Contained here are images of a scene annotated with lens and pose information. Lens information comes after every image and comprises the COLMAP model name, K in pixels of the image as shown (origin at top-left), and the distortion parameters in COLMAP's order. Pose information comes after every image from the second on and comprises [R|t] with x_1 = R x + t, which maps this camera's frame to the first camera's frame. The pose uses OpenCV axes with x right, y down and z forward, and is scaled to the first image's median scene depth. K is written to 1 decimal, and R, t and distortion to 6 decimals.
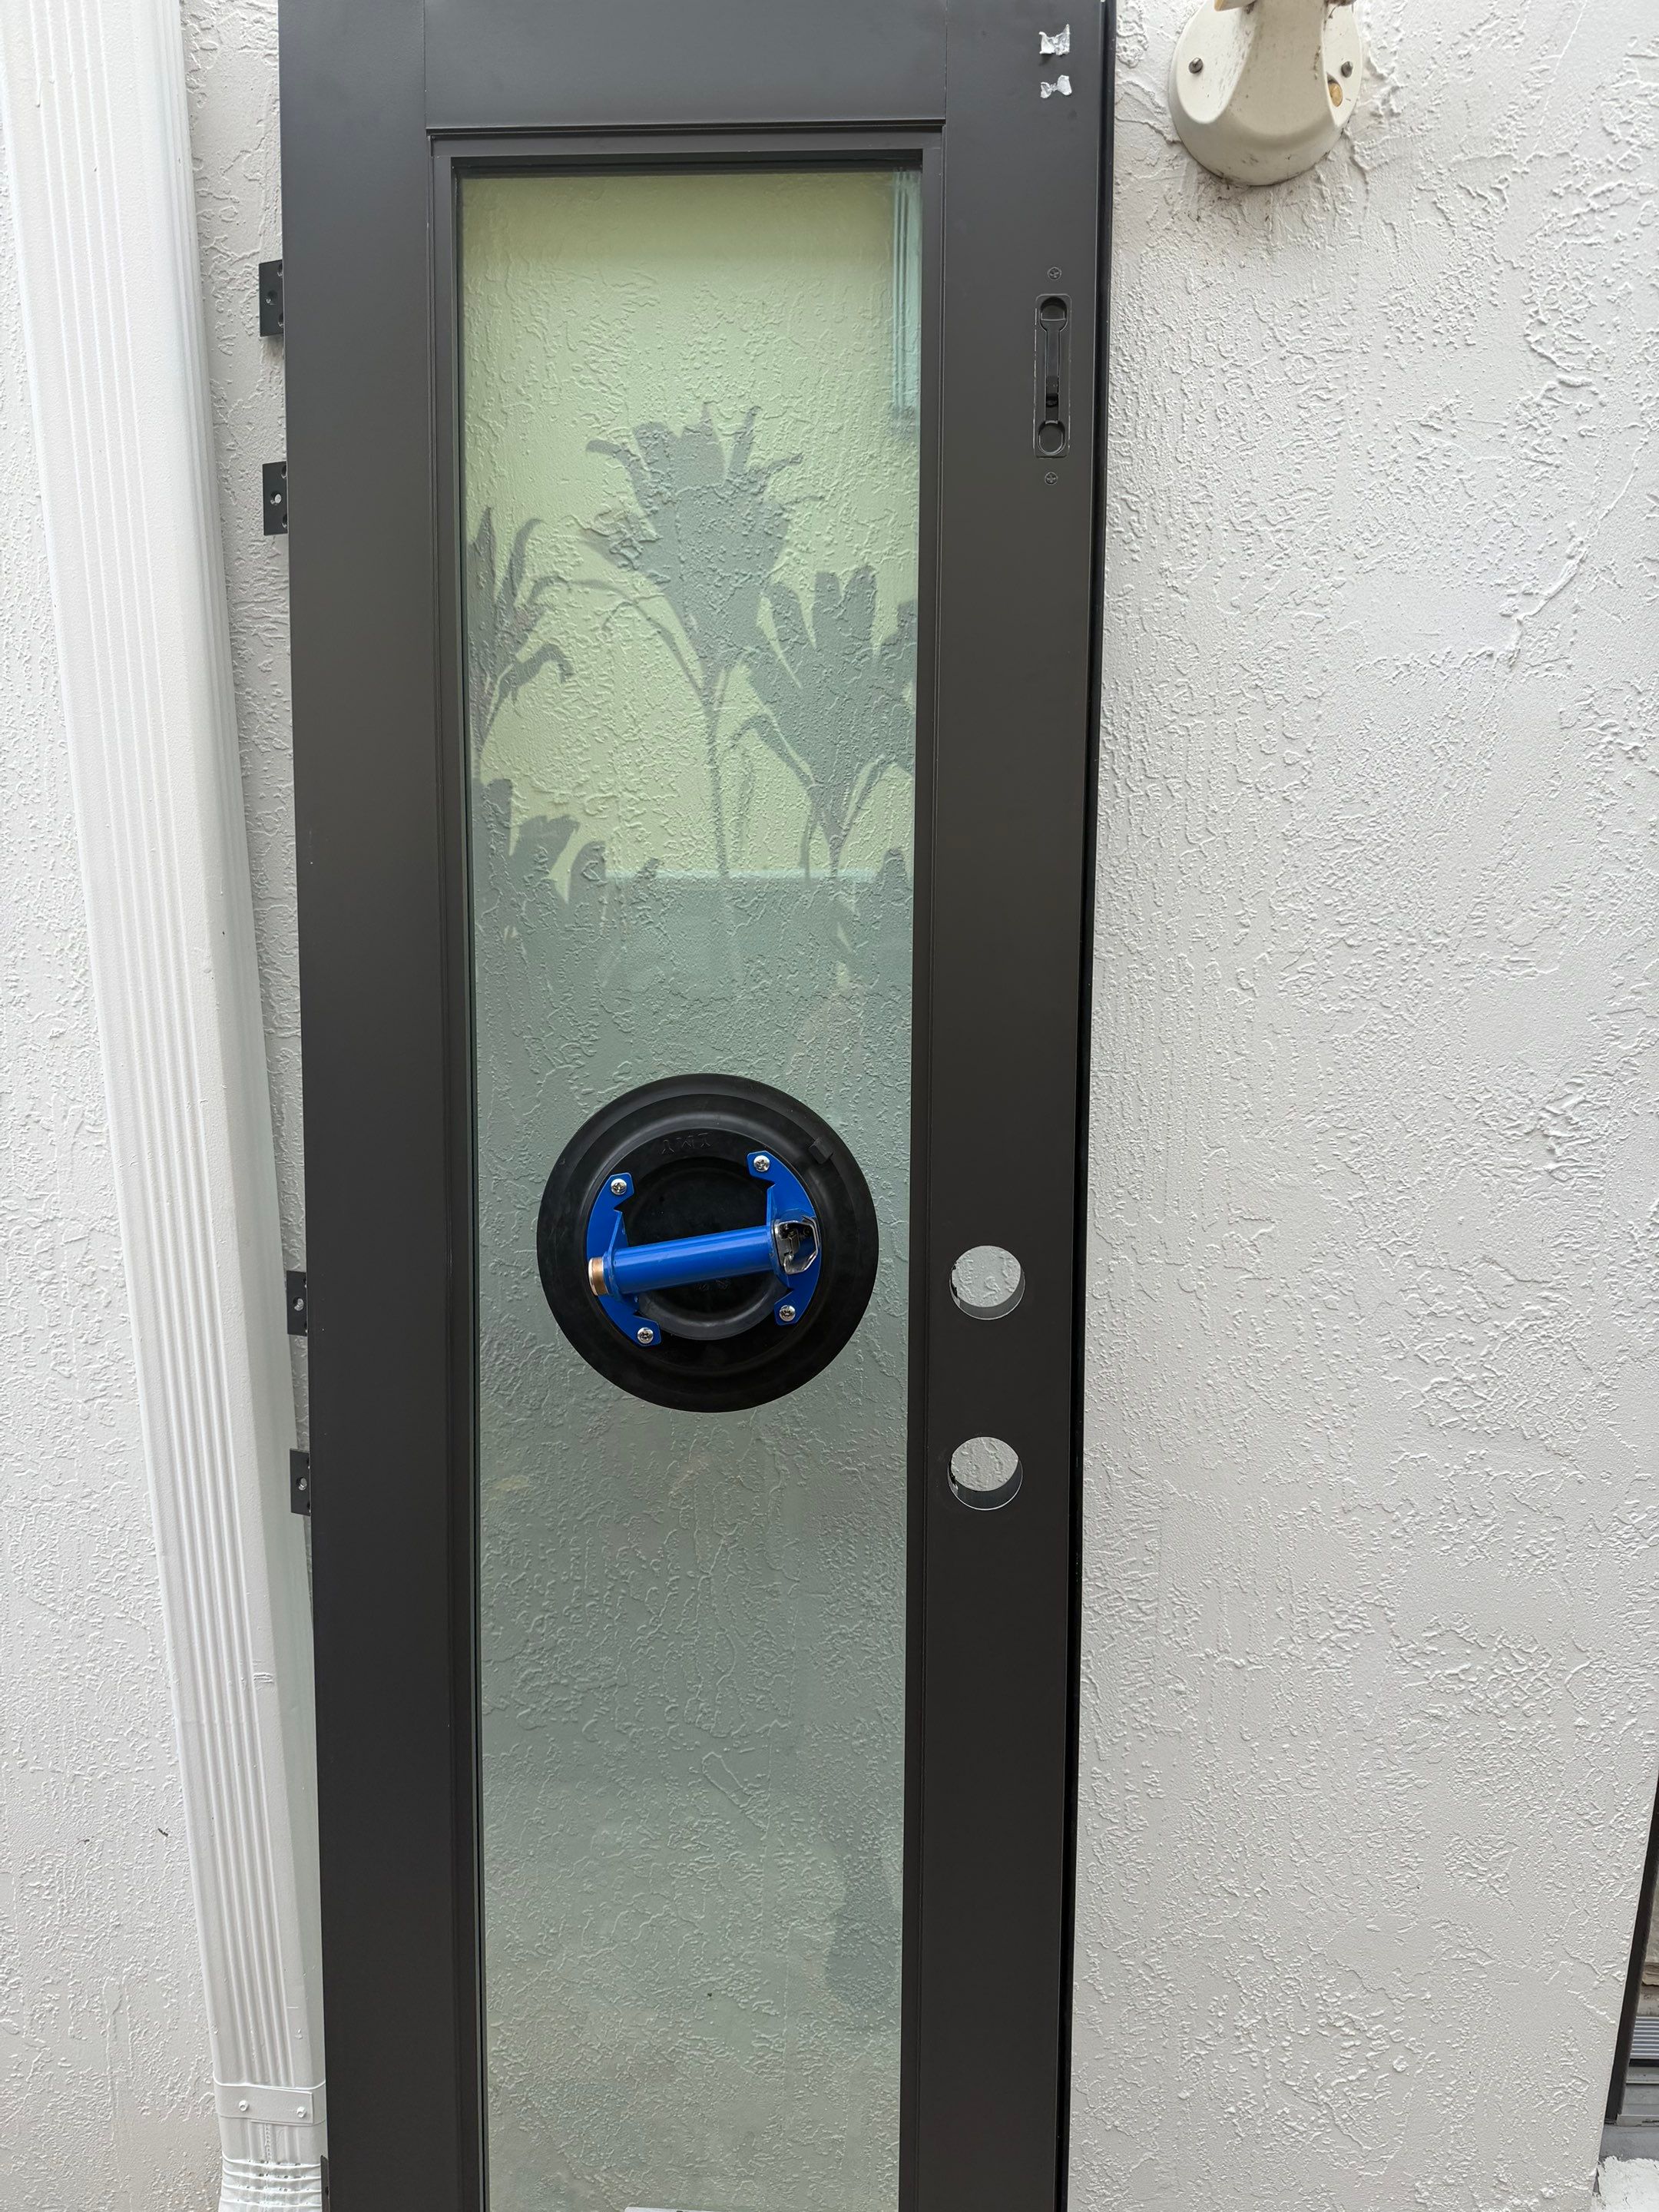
lens RADIAL K [[1557.6, 0, 828.3], [0, 1557.6, 1111.7], [0, 0, 1]] dist [-0.002971, -0.013813]
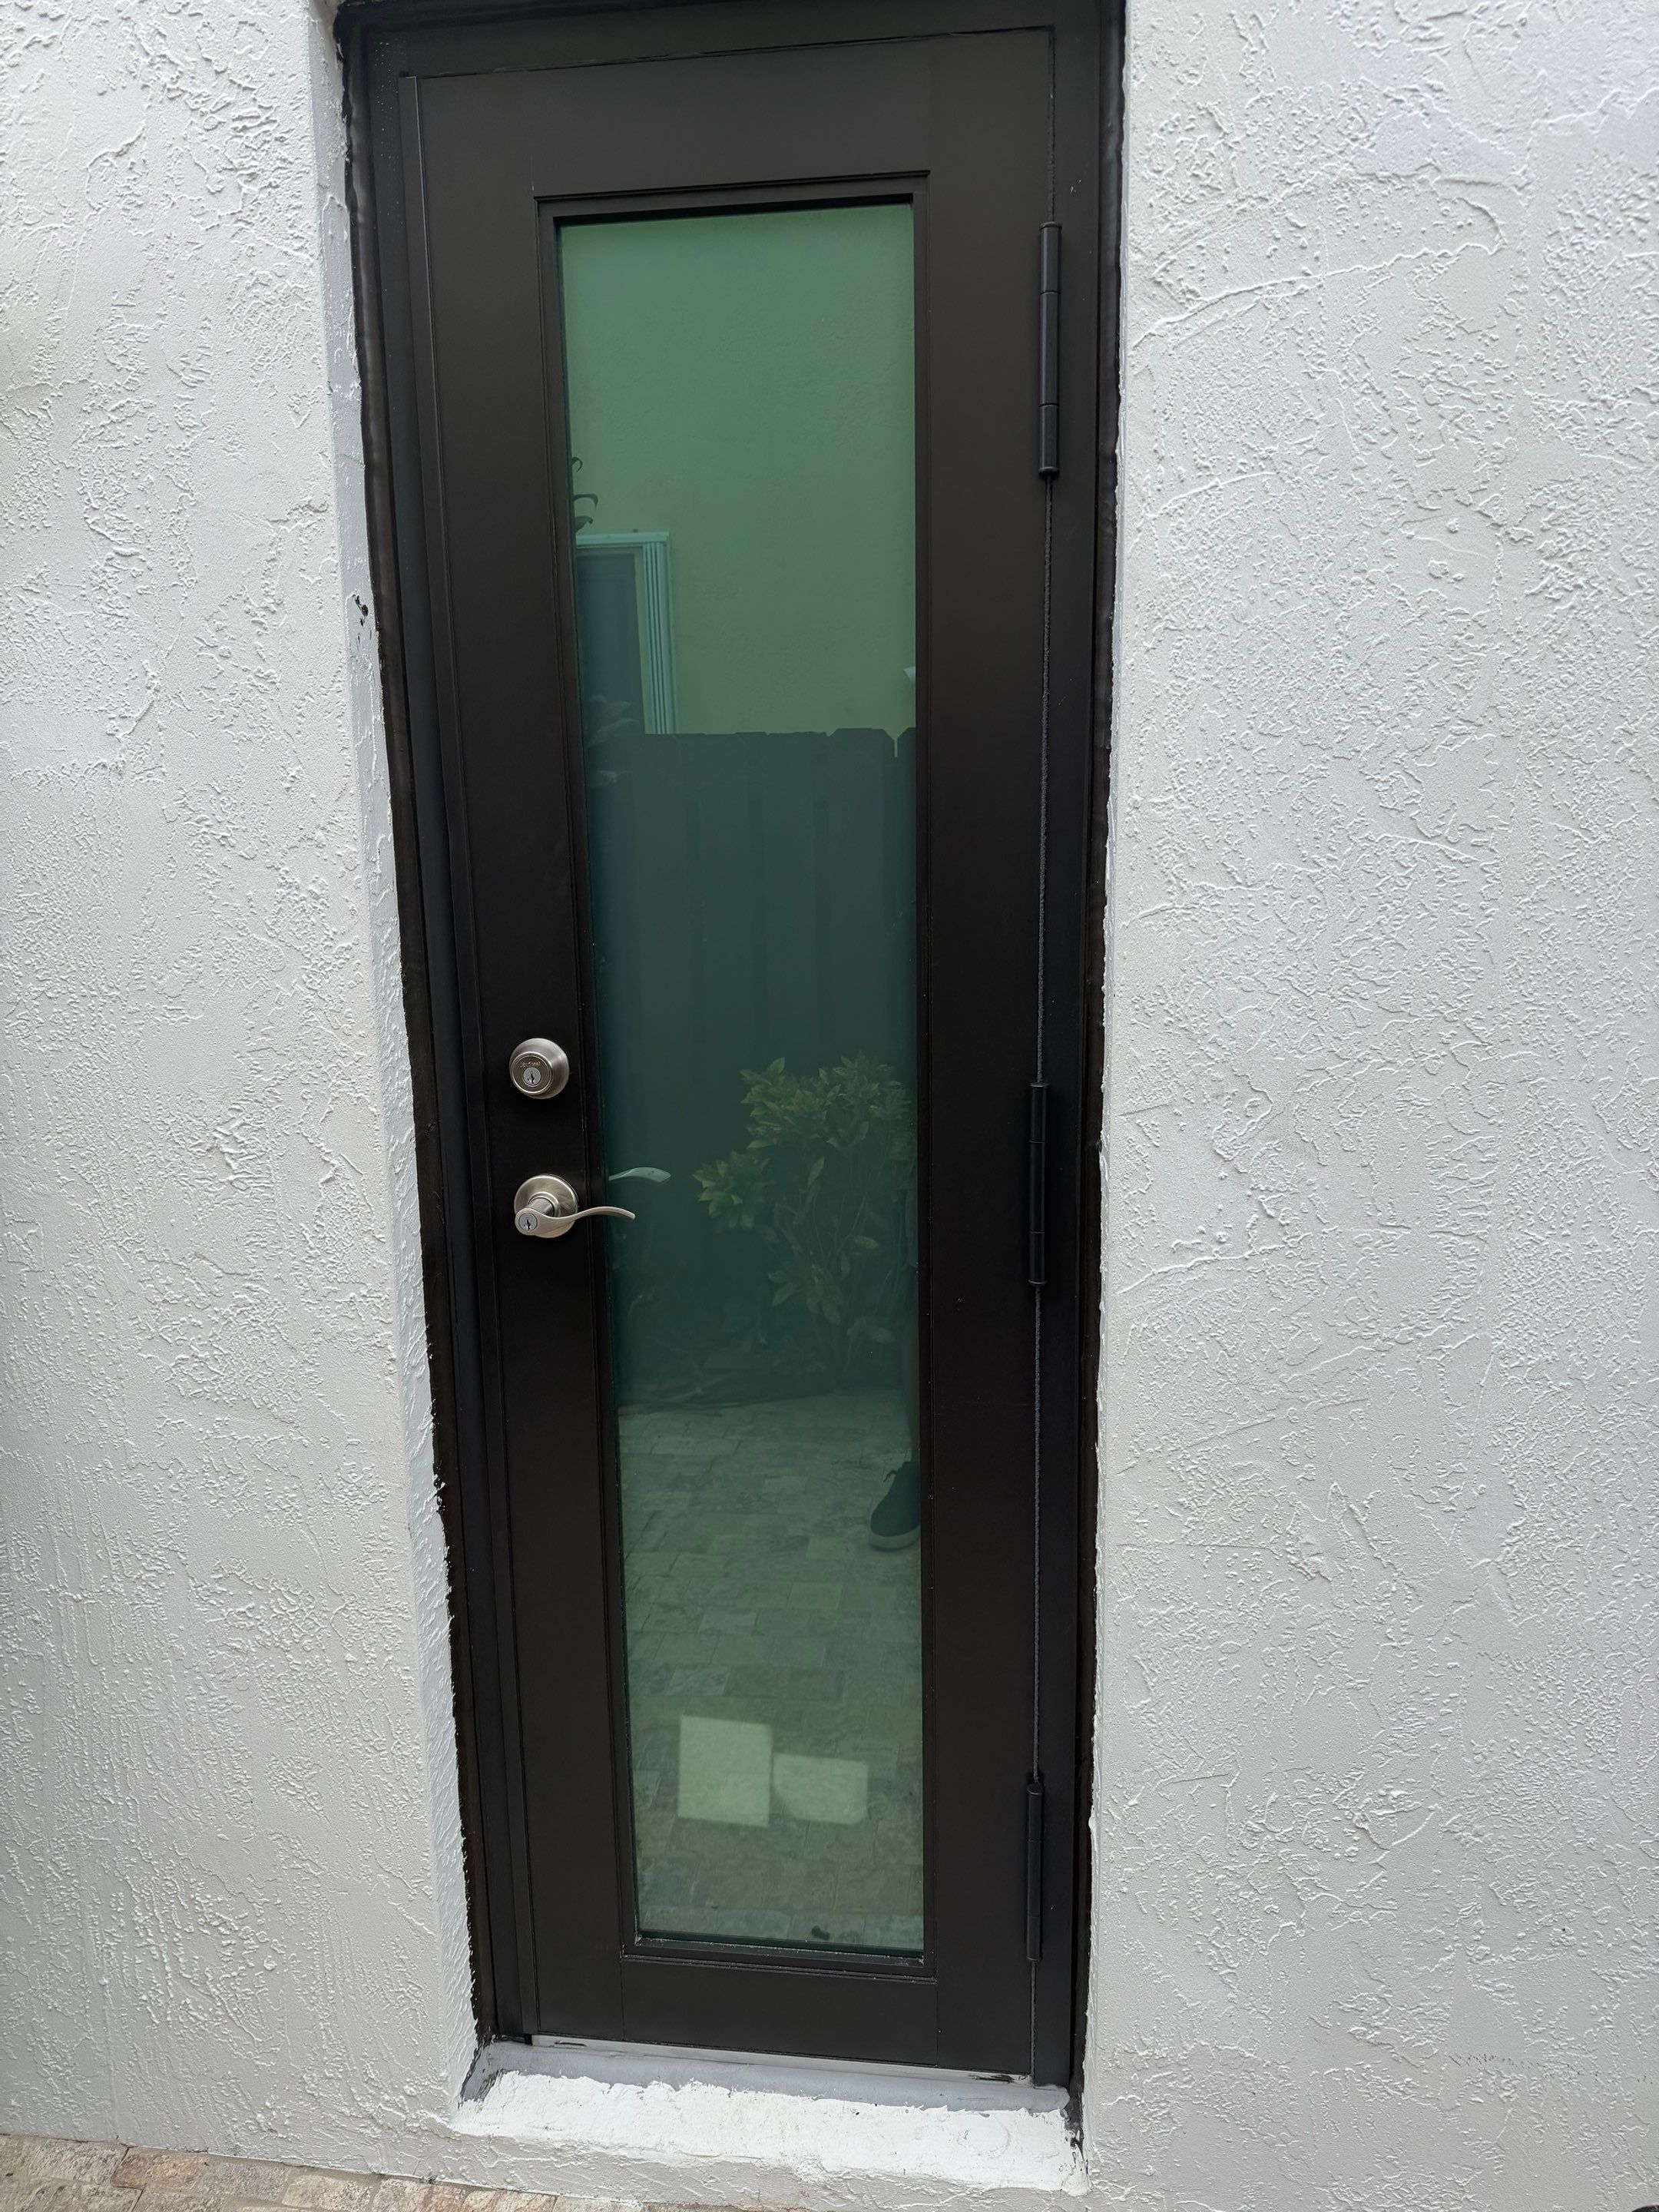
lens RADIAL K [[1557.6, 0, 829.2], [0, 1557.6, 1099.4], [0, 0, 1]] dist [-0.002971, -0.013813]
pose [[0.996620, -0.000519, -0.082152, 1.032807], [-0.003505, 0.998801, -0.048823, 0.031651], [0.082079, 0.048946, 0.995423, -0.173236]]
